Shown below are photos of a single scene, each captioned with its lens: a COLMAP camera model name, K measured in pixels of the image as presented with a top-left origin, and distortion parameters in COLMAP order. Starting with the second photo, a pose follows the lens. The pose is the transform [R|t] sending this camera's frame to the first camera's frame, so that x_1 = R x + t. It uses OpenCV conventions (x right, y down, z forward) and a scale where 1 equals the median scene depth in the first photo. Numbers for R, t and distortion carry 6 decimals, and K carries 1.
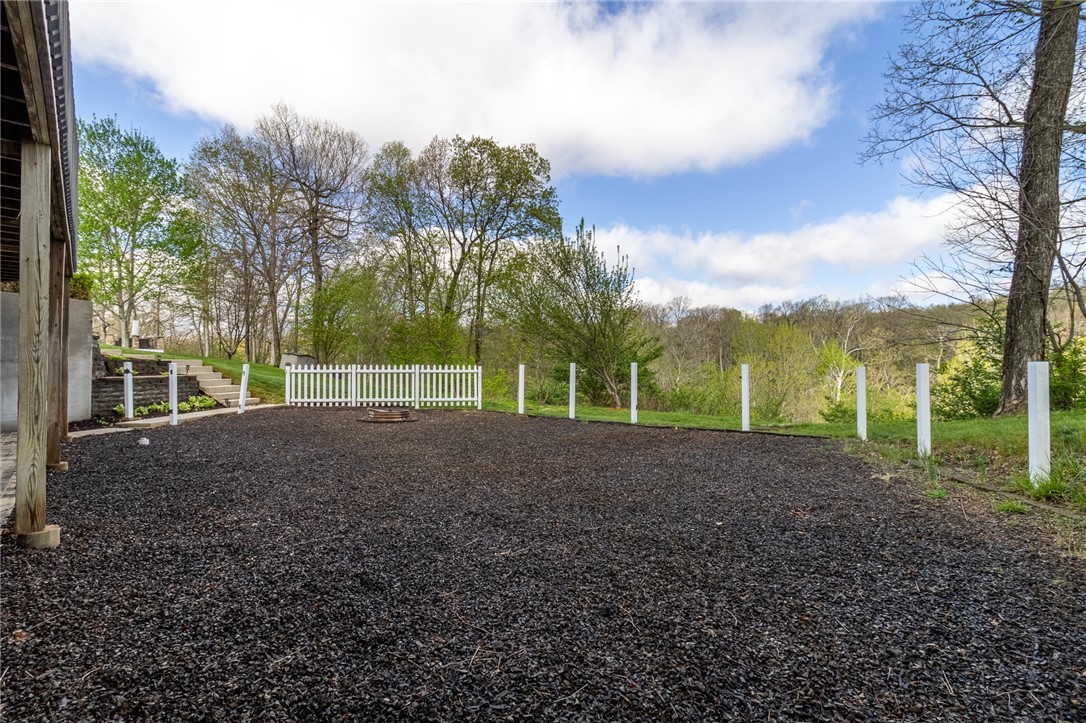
lens RADIAL K [[510.6, 0, 543.0], [0, 510.6, 363.1], [0, 0, 1]] dist [0.010080, 0.000177]
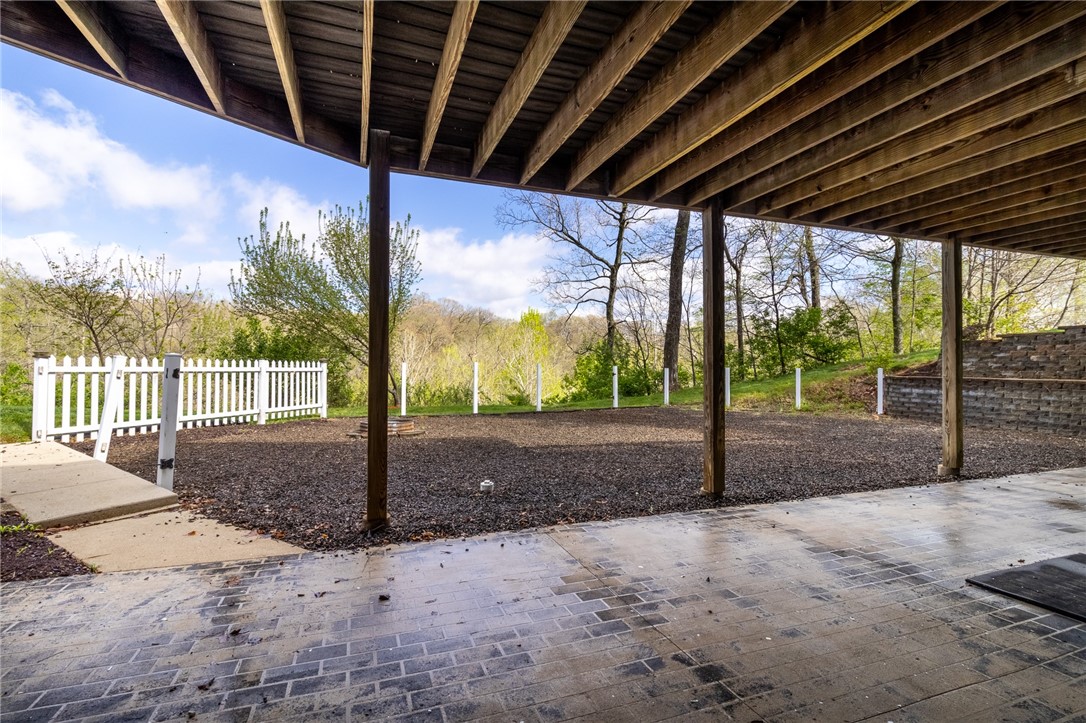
lens RADIAL K [[510.6, 0, 544.6], [0, 510.6, 362.4], [0, 0, 1]] dist [0.010080, 0.000177]
pose [[0.363001, 0.018410, 0.931607, -0.719022], [-0.017978, 0.999757, -0.012751, 0.007821], [-0.931615, -0.012120, 0.363244, 0.377592]]
